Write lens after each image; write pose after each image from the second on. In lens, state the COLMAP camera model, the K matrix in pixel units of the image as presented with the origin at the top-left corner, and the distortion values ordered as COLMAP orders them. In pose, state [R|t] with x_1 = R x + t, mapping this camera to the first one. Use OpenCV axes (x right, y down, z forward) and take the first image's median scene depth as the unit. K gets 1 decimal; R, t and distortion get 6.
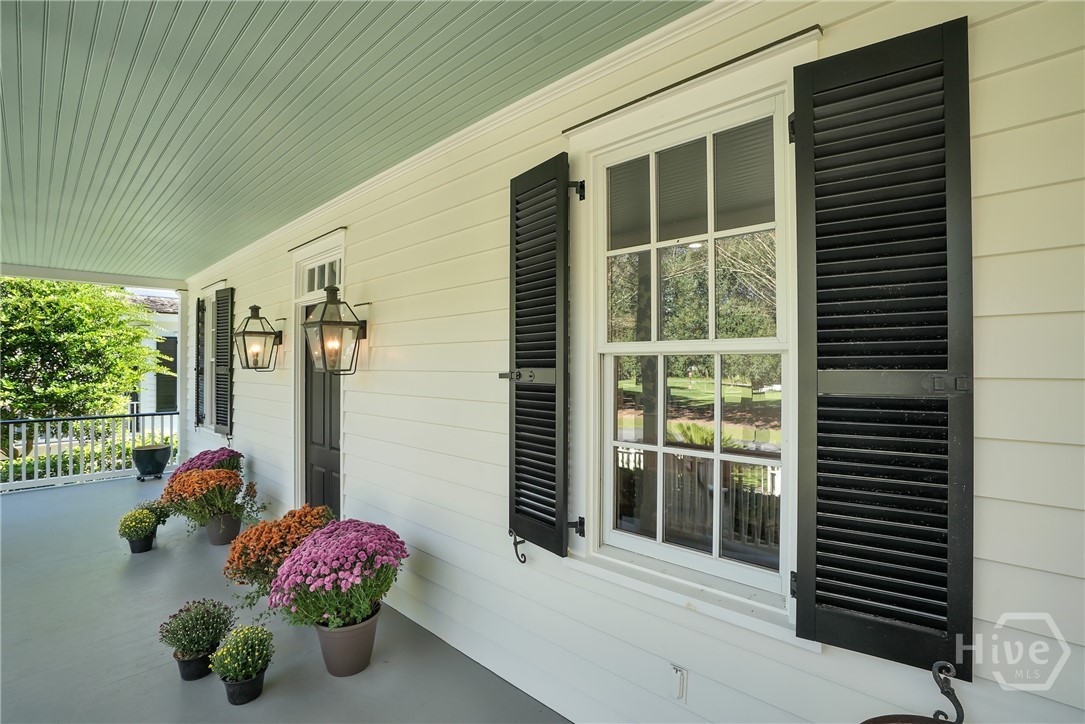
lens RADIAL K [[503.2, 0, 543.5], [0, 503.2, 357.8], [0, 0, 1]] dist [-0.031402, 0.000463]
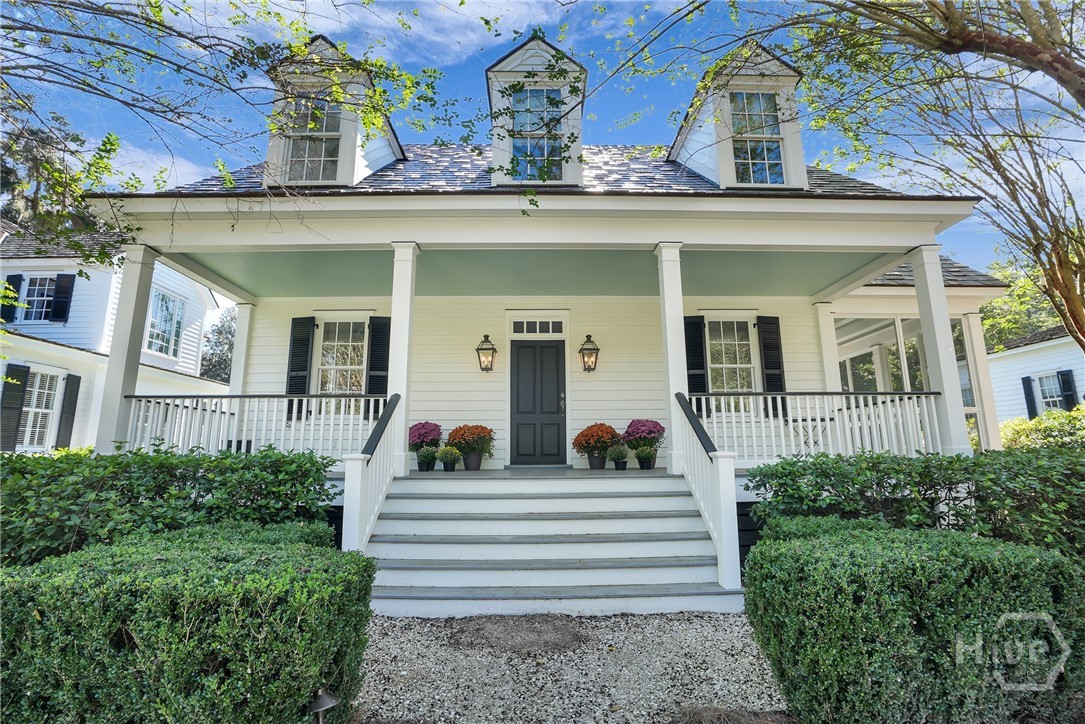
lens RADIAL K [[503.2, 0, 541.0], [0, 503.2, 359.7], [0, 0, 1]] dist [-0.031402, 0.000463]
pose [[0.703693, 0.126197, 0.699207, -1.366594], [0.010236, 0.982197, -0.187575, 0.652454], [-0.710431, 0.139152, 0.689873, -2.835650]]
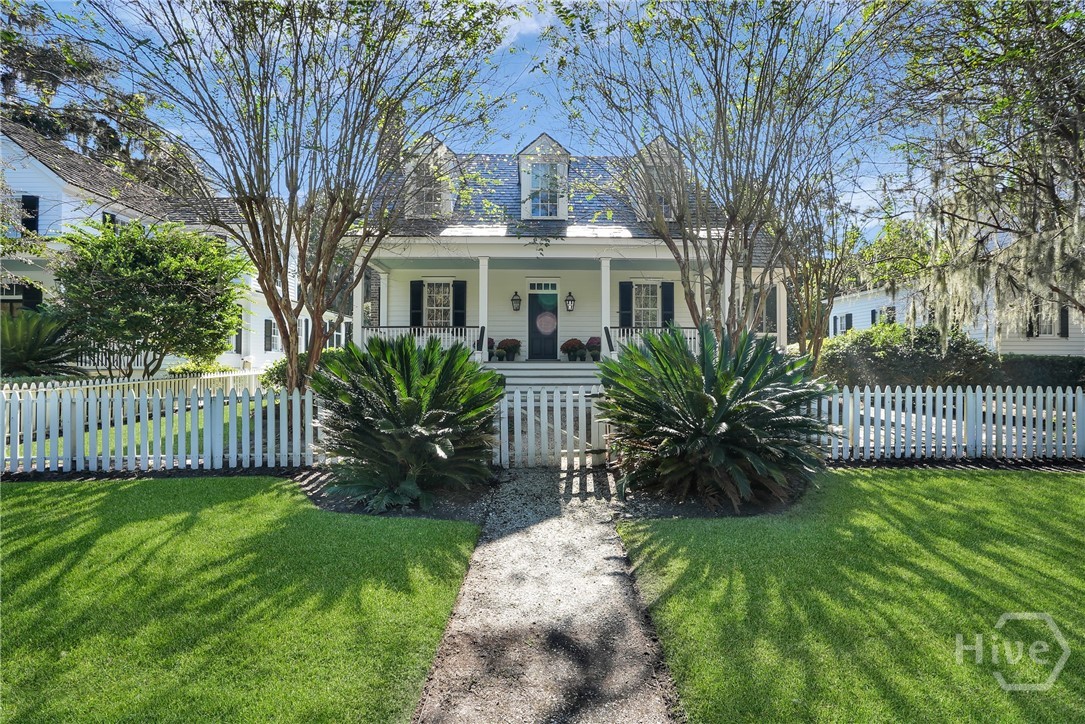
lens RADIAL K [[503.2, 0, 540.0], [0, 503.2, 362.7], [0, 0, 1]] dist [-0.031402, 0.000463]
pose [[0.692462, 0.001883, 0.721452, -3.965353], [0.000033, 0.999997, -0.002642, 0.790112], [-0.721455, 0.001854, 0.692459, -5.165790]]
